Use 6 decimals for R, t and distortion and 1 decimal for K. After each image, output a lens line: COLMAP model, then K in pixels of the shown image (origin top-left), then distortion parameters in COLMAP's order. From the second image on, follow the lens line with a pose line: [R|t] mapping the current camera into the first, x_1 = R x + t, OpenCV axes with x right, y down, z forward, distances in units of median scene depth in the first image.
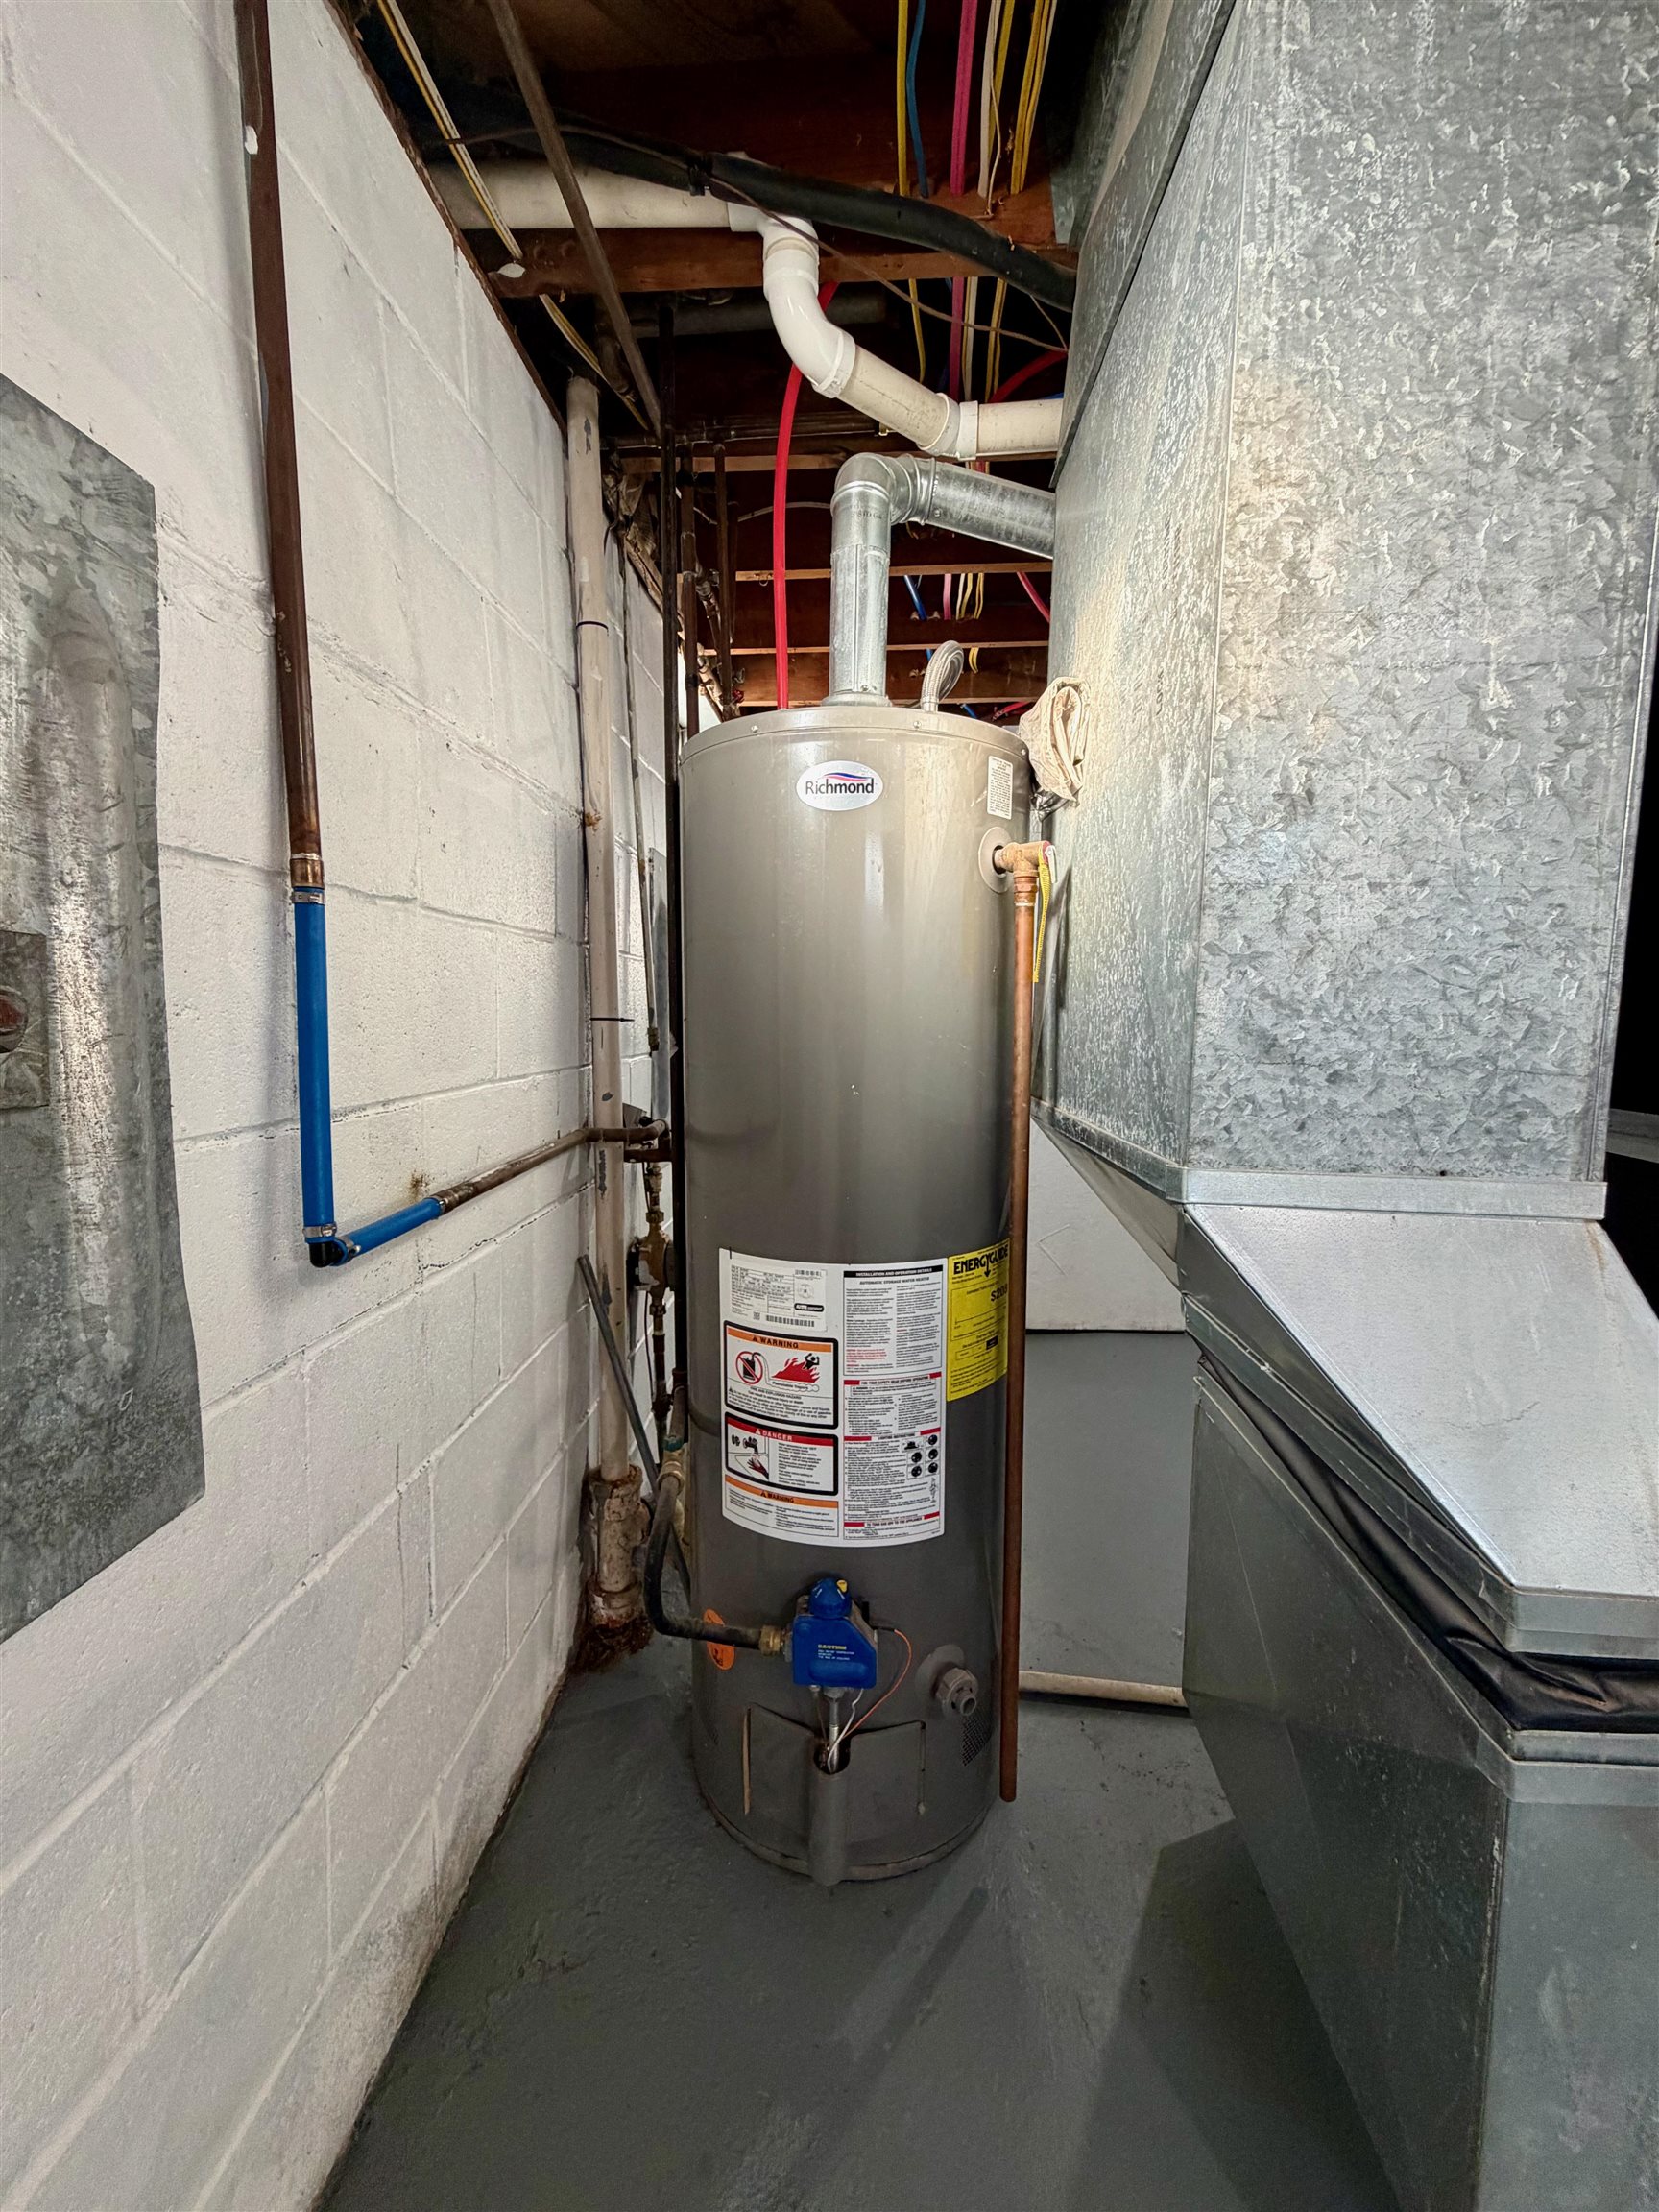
lens RADIAL K [[879.8, 0, 812.1], [0, 879.8, 1097.3], [0, 0, 1]] dist [-0.003459, 0.001759]
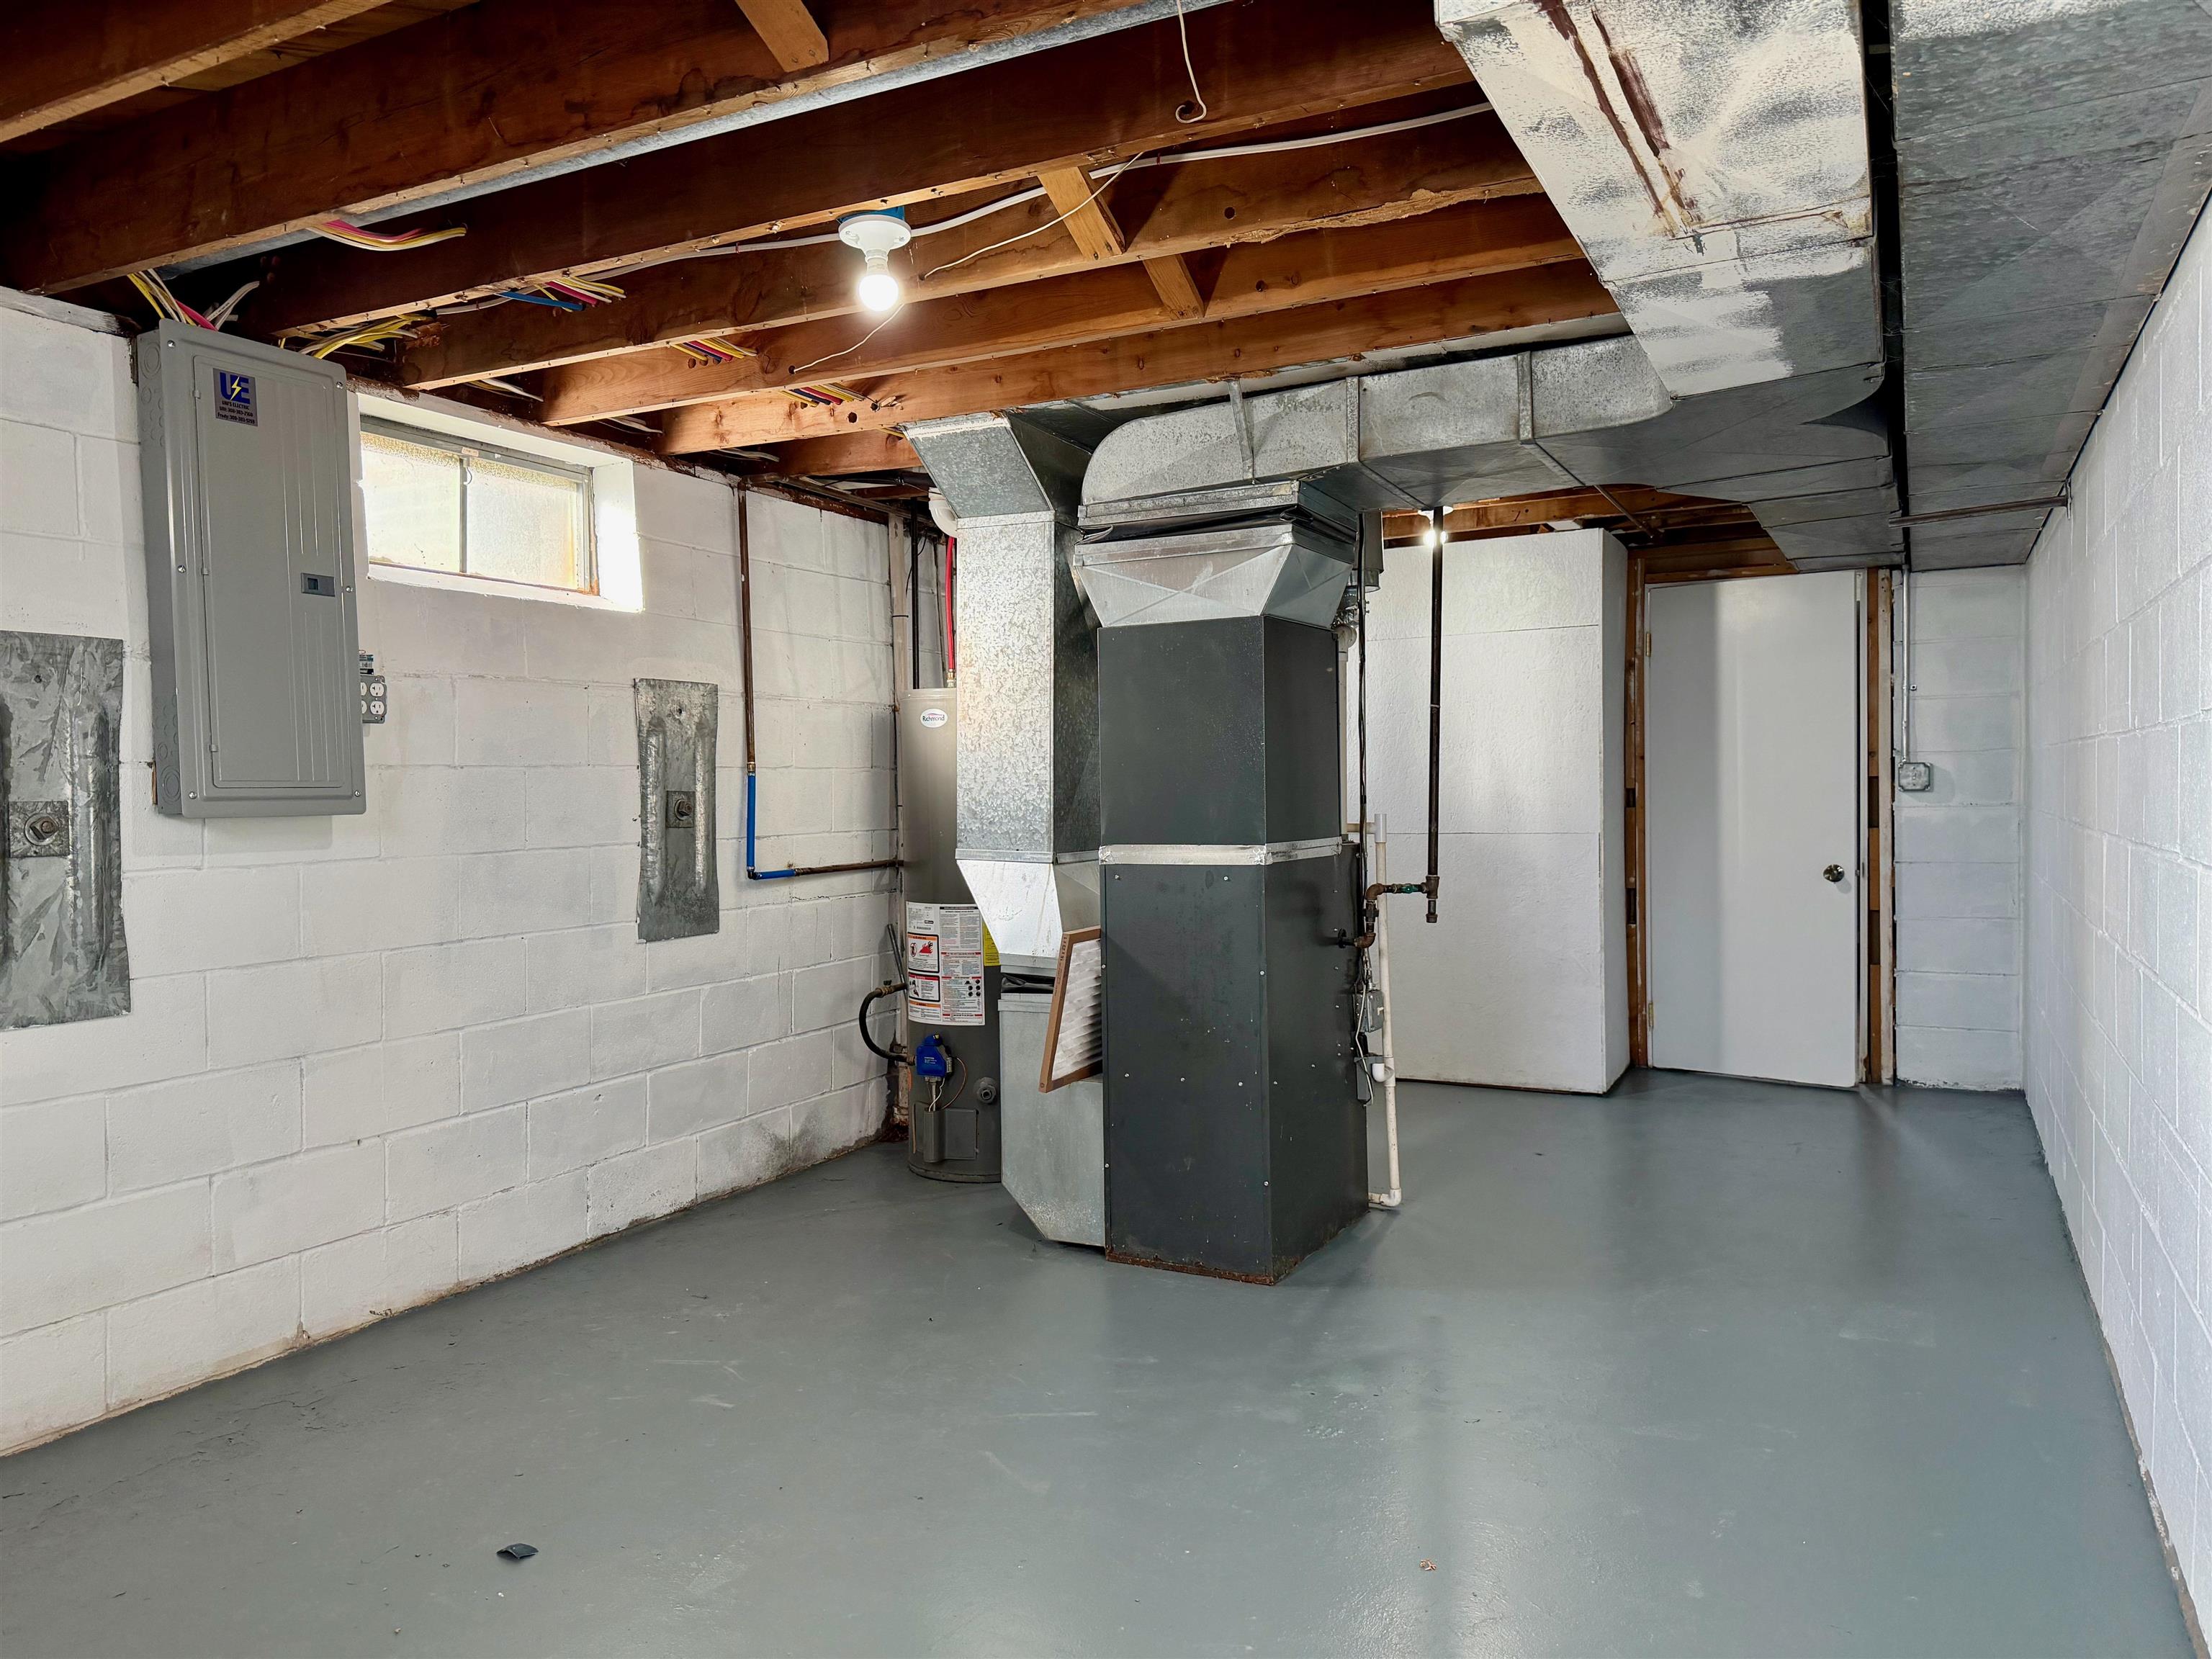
lens RADIAL K [[1547.0, 0, 1109.7], [0, 1547.0, 829.6], [0, 0, 1]] dist [0.062343, -0.010579]
pose [[0.921734, -0.002556, -0.387814, 2.160819], [-0.023254, 0.997815, -0.061847, 0.236623], [0.387124, 0.066025, 0.919661, -2.836664]]
